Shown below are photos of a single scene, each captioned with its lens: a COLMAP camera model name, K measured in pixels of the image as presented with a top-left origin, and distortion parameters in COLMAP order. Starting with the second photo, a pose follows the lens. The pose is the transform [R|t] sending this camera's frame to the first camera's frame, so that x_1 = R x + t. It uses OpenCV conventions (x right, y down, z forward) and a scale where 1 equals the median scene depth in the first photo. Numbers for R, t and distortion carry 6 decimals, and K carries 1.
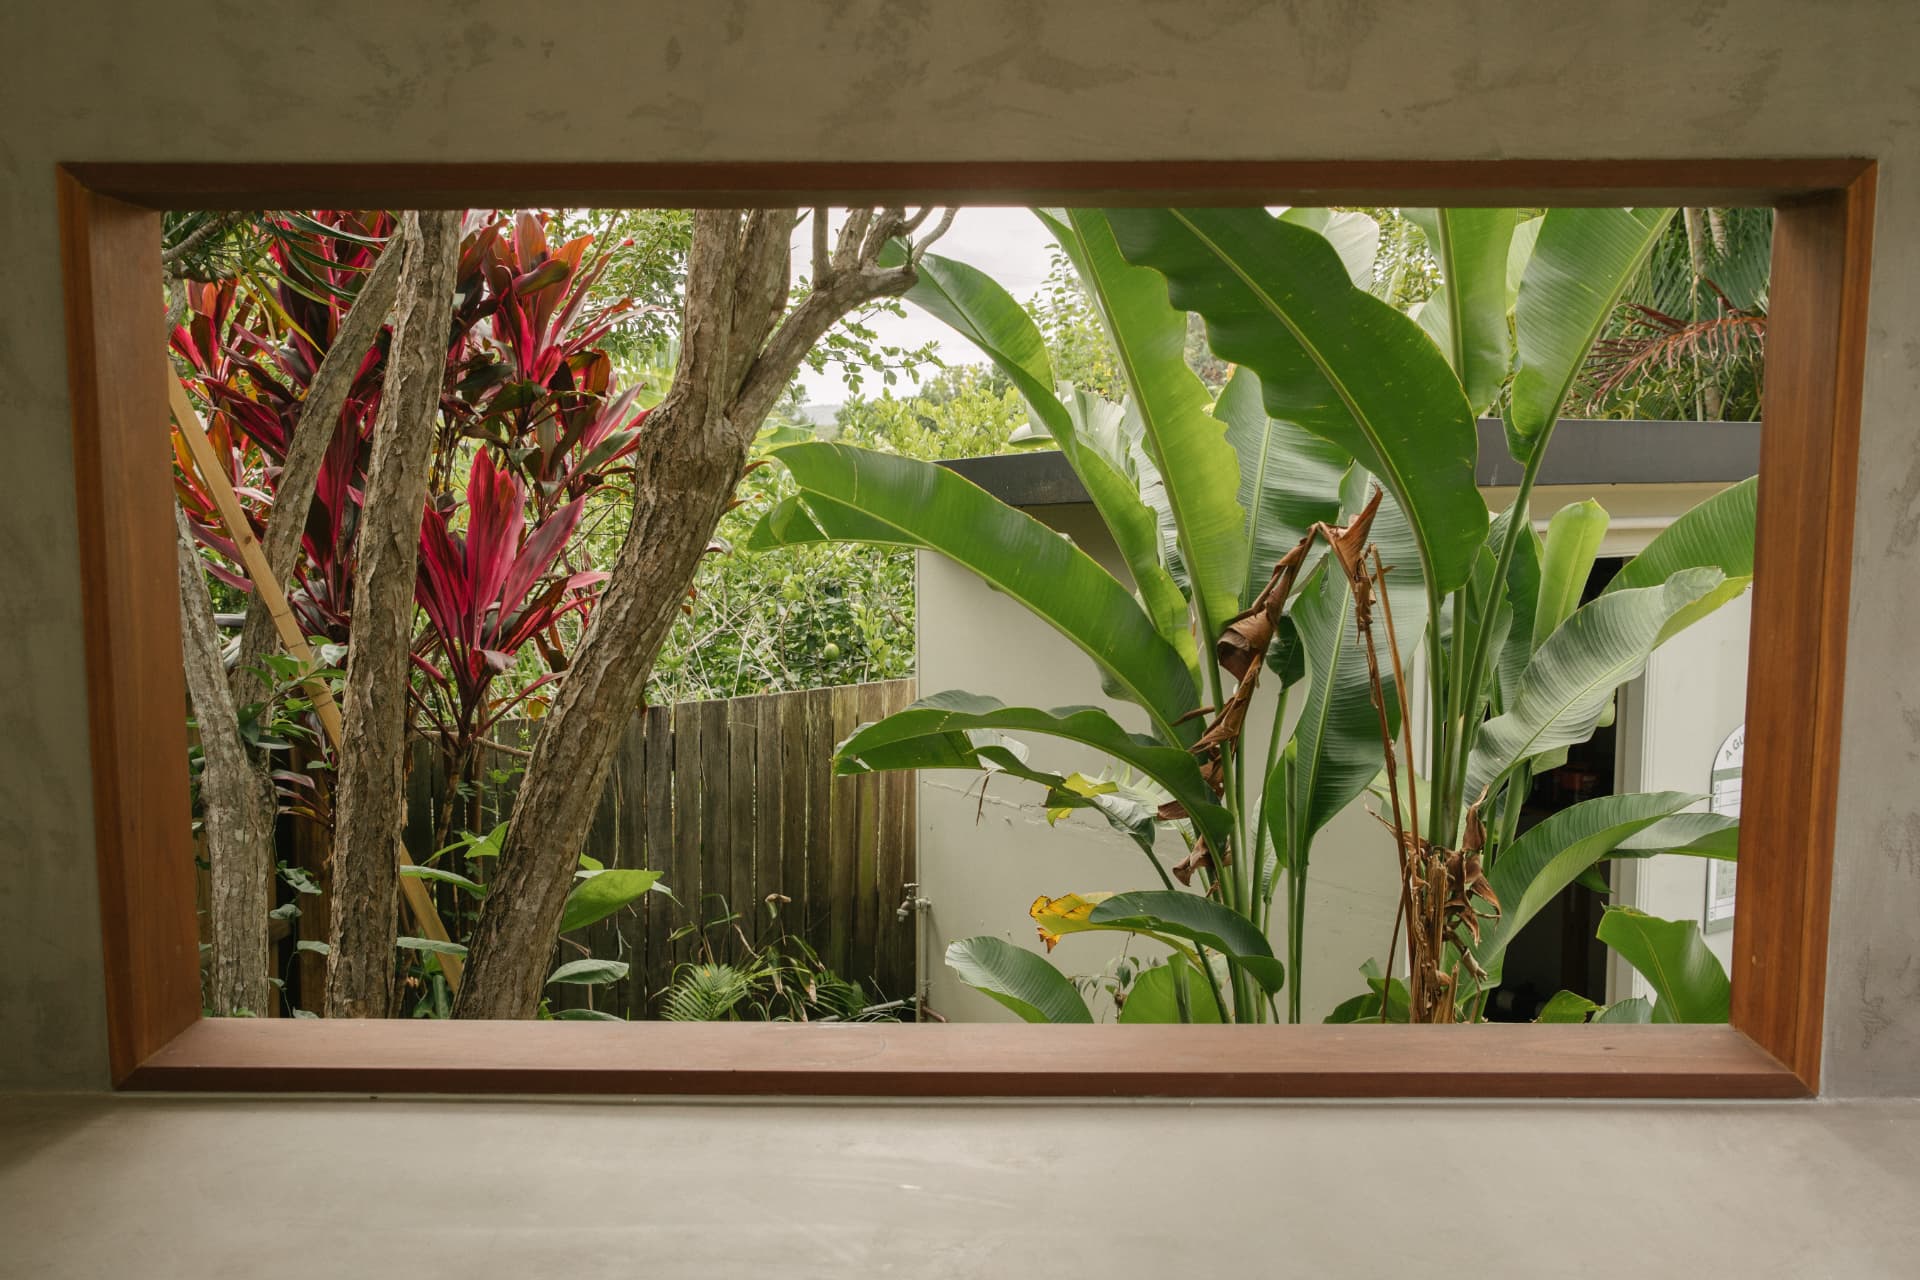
lens RADIAL K [[1603.8, 0, 998.6], [0, 1603.8, 669.9], [0, 0, 1]] dist [-0.050278, 0.086622]
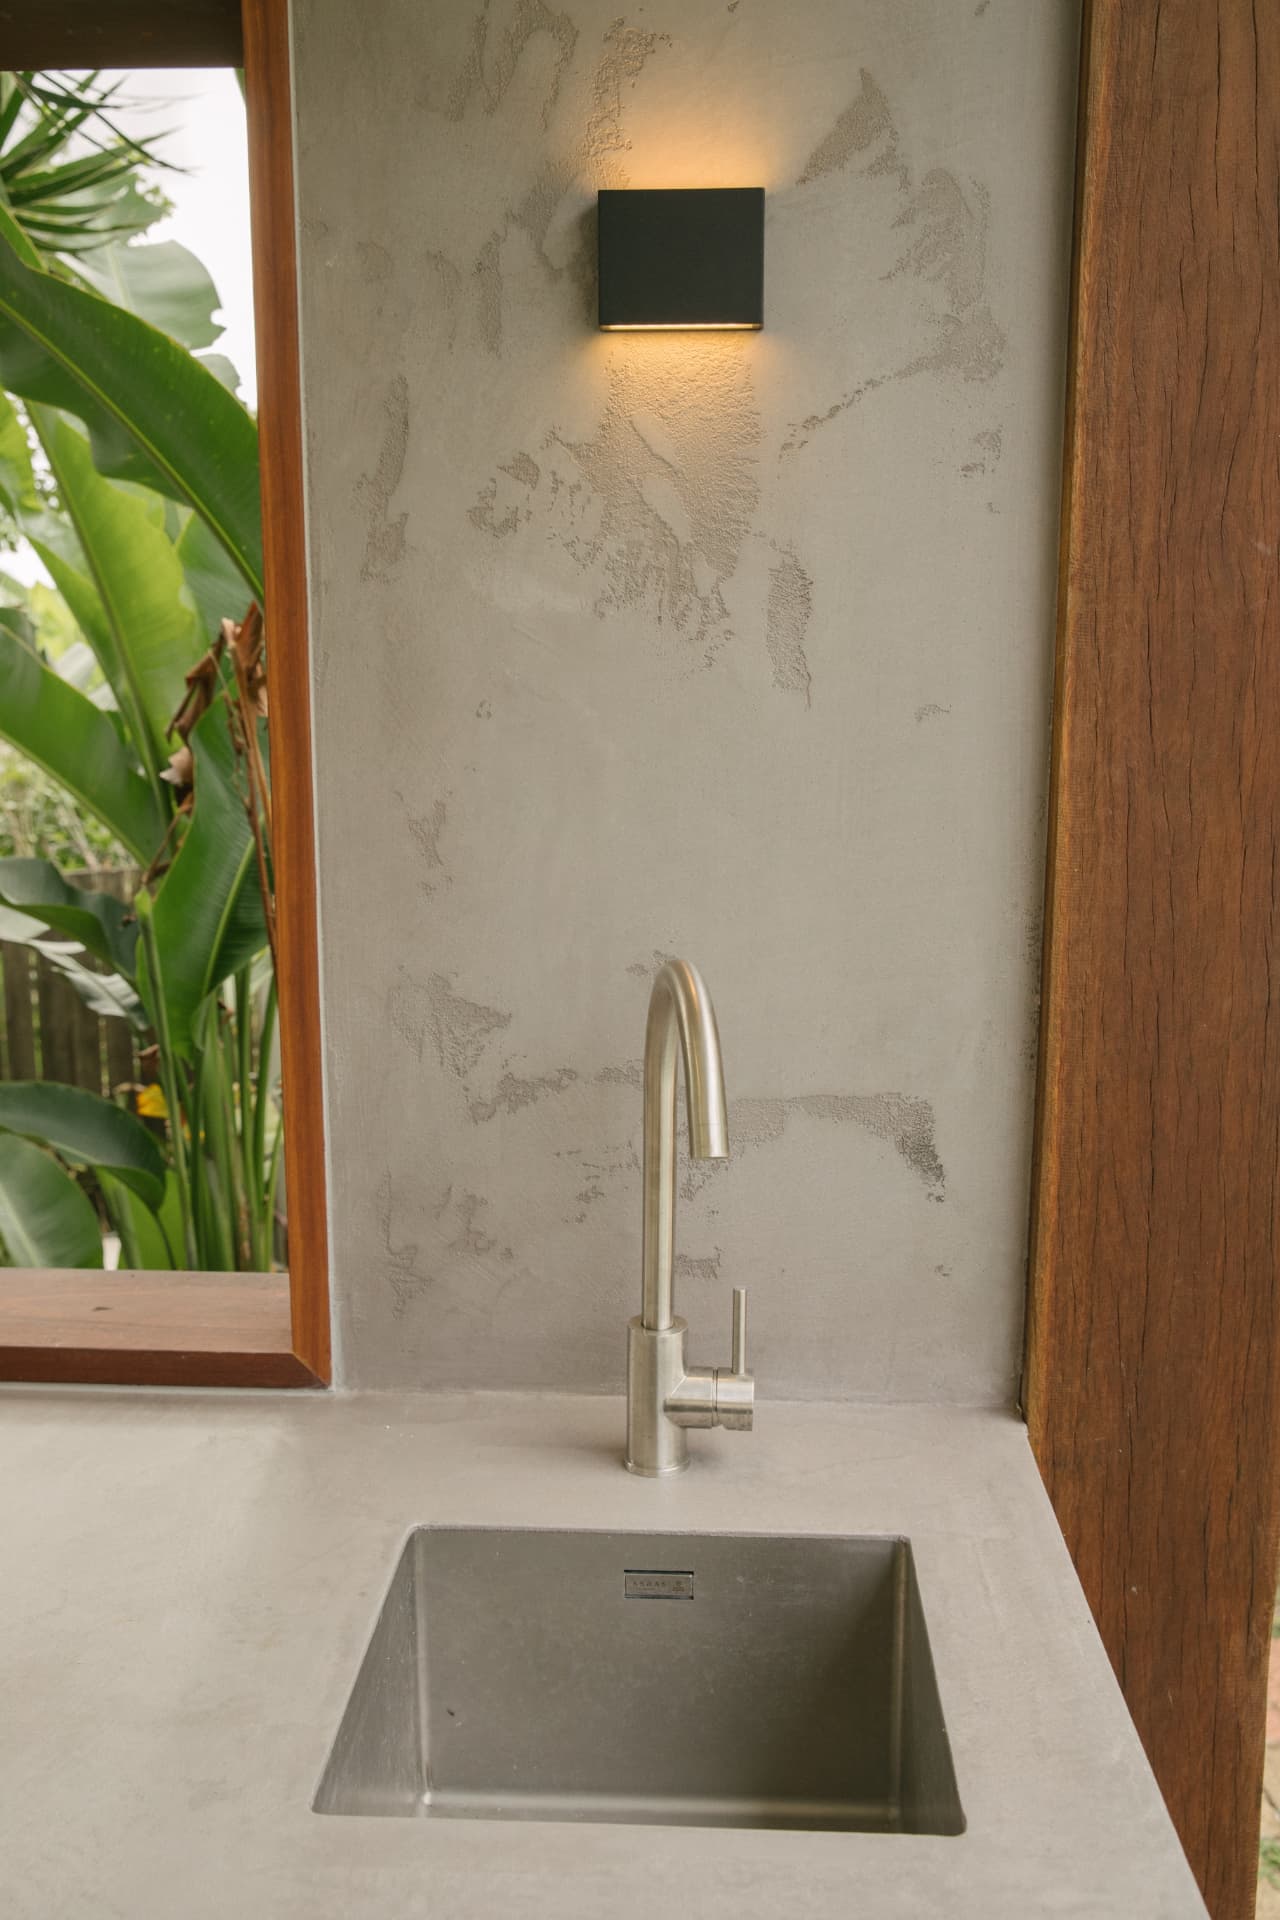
lens RADIAL K [[1603.8, 0, 640.0], [0, 1603.8, 960.0], [0, 0, 1]] dist [-0.050278, 0.086622]
pose [[0.999215, 0.004624, -0.039357, 0.444028], [-0.002278, 0.998230, 0.059429, 0.028353], [0.039562, -0.059293, 0.997456, 0.216977]]
